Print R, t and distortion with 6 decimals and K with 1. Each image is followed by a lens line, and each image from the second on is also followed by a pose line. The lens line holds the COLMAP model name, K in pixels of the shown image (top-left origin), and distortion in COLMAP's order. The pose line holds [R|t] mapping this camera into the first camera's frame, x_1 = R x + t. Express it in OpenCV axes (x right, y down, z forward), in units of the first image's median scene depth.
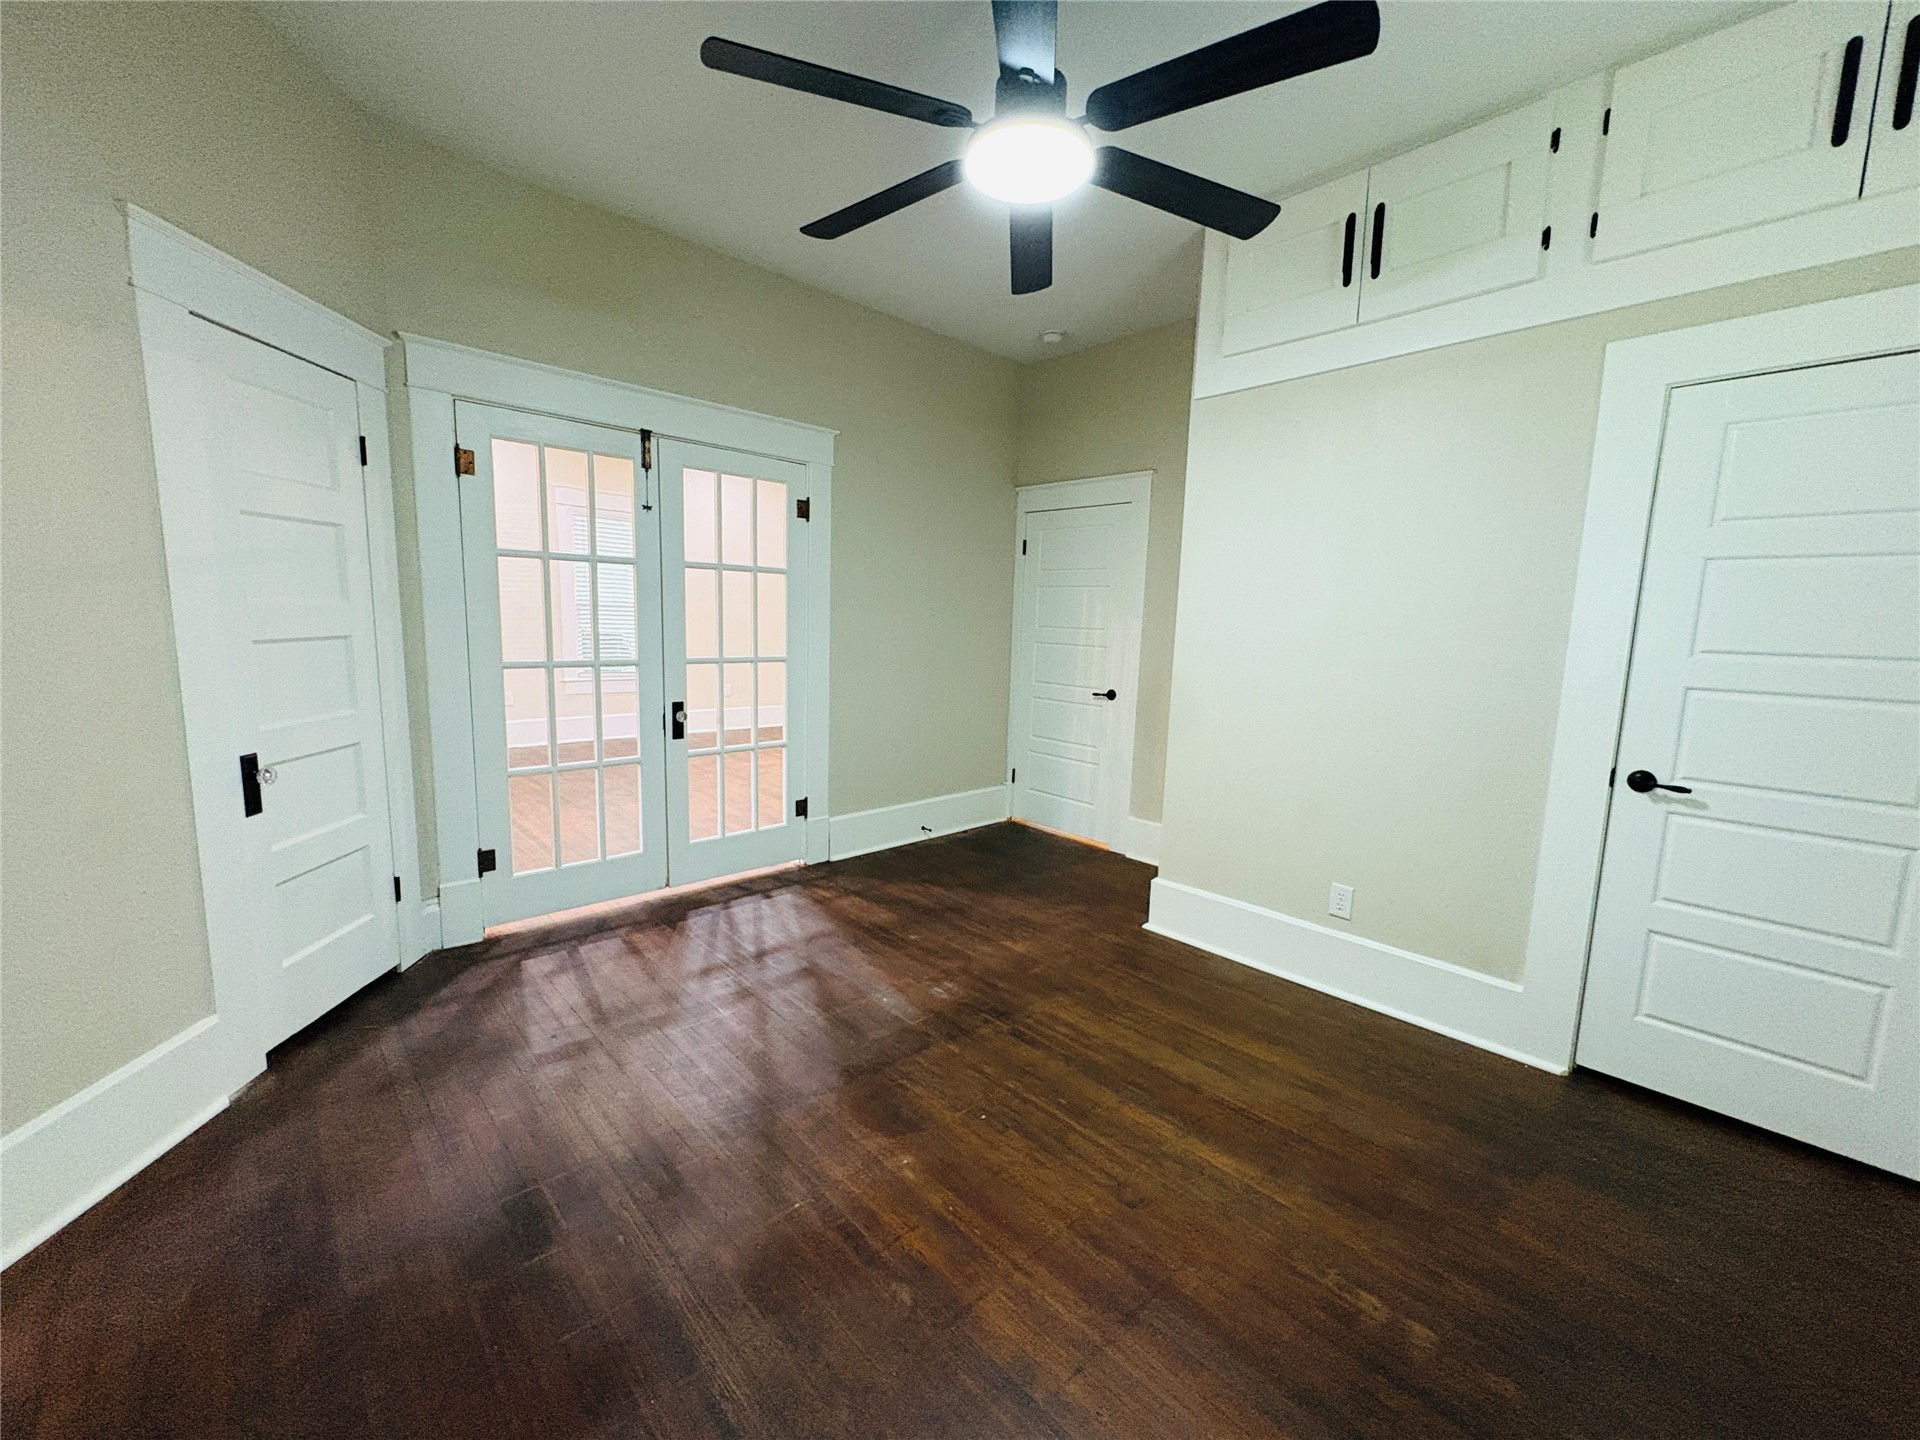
lens RADIAL K [[766.0, 0, 965.3], [0, 766.0, 719.4], [0, 0, 1]] dist [-0.000191, -0.000058]
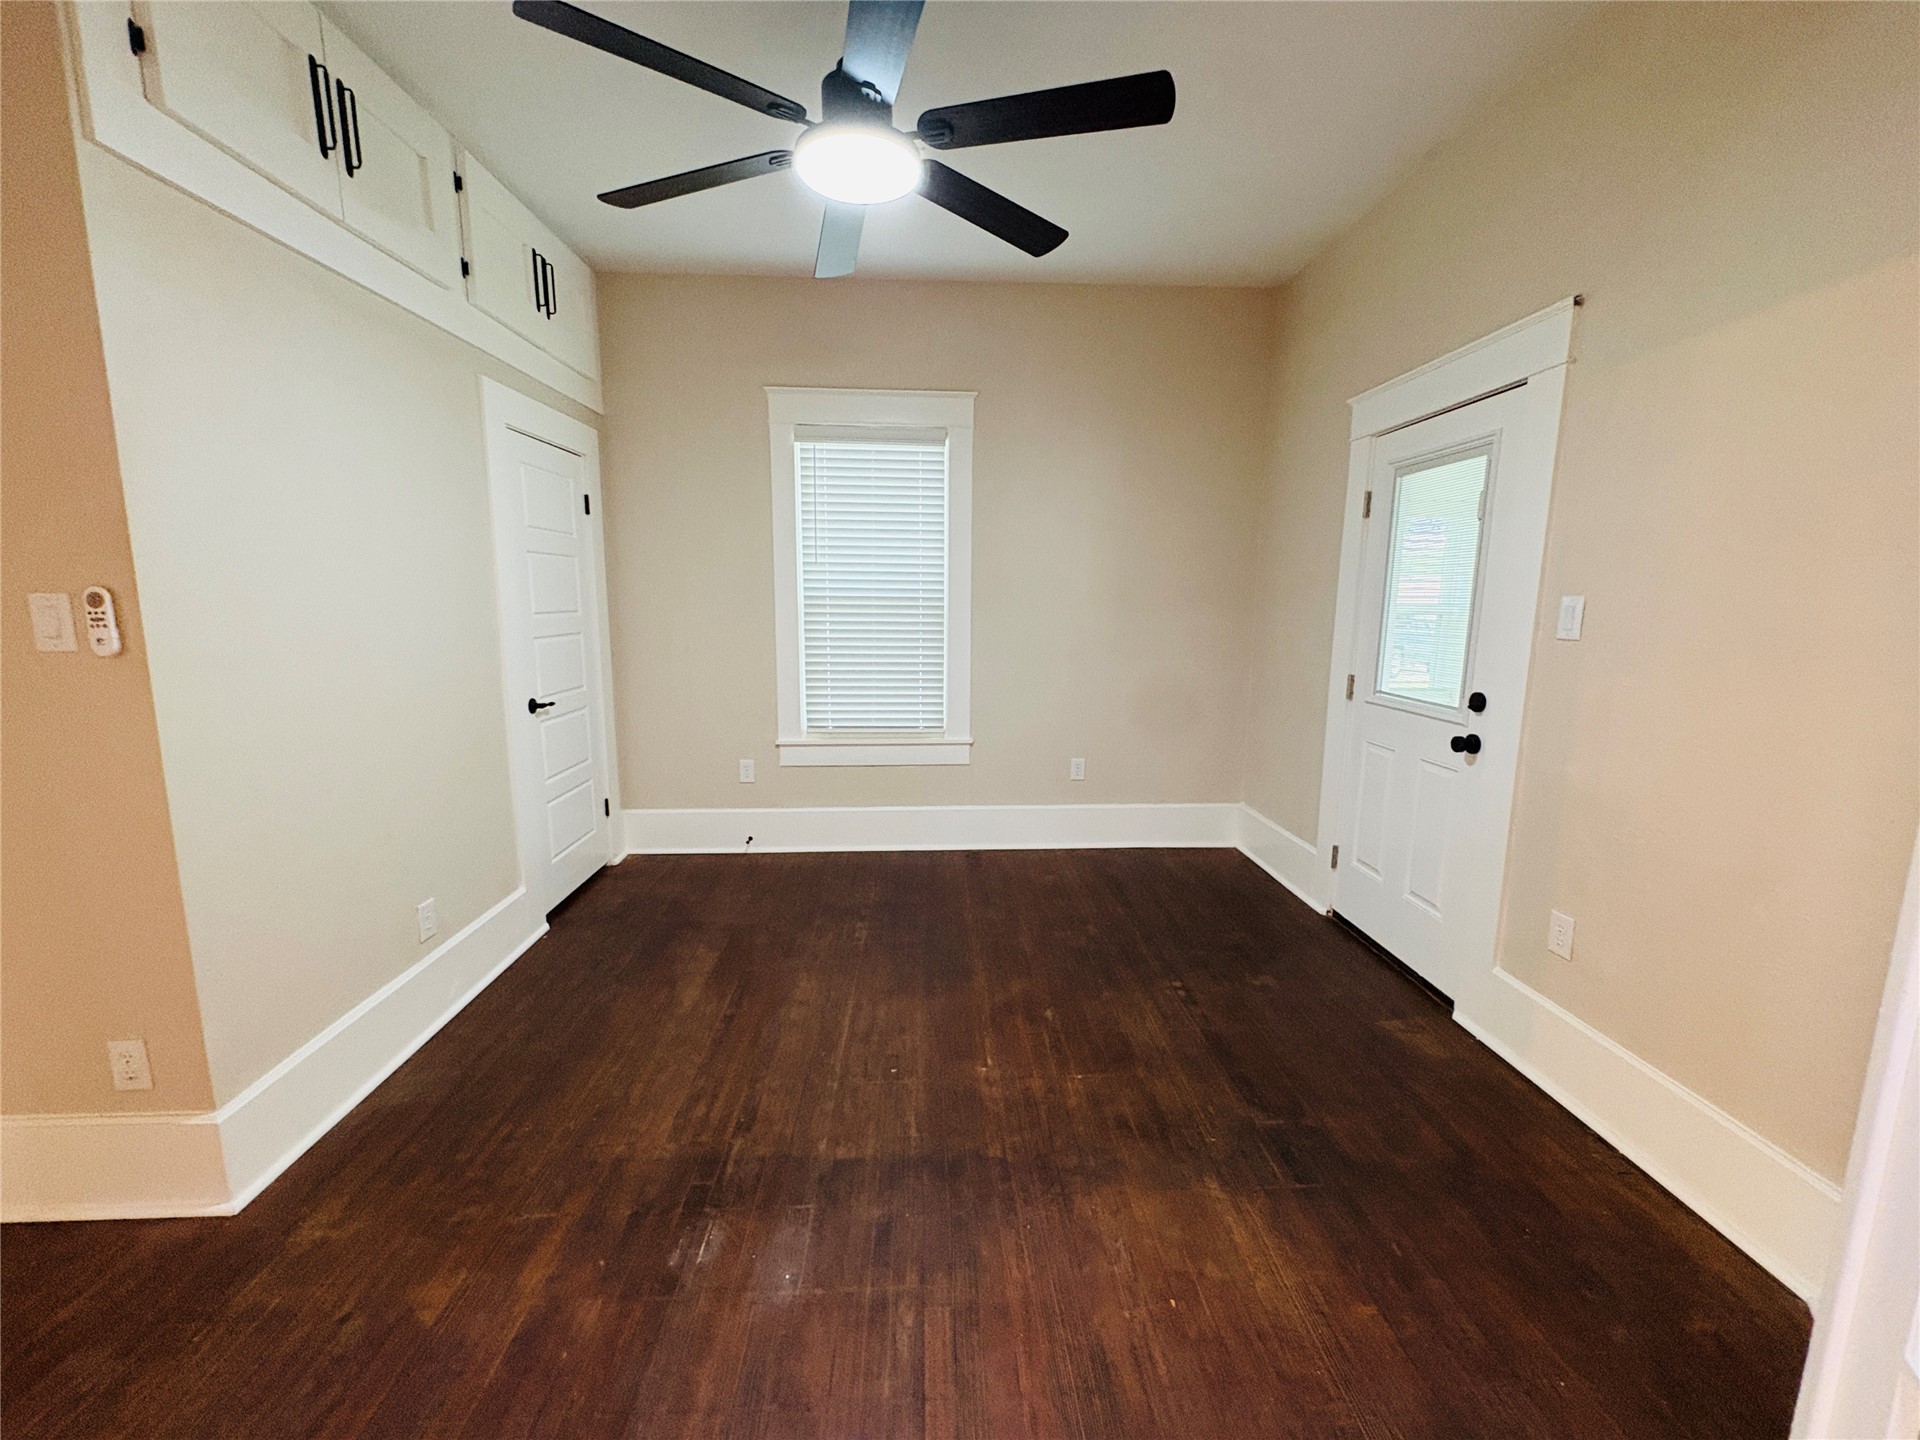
lens RADIAL K [[766.0, 0, 965.3], [0, 766.0, 719.4], [0, 0, 1]] dist [-0.000191, -0.000058]
pose [[-0.762107, -0.133212, 0.633599, -0.628580], [0.058844, 0.960304, 0.272679, -0.232228], [-0.644772, 0.245094, -0.724015, 1.486013]]
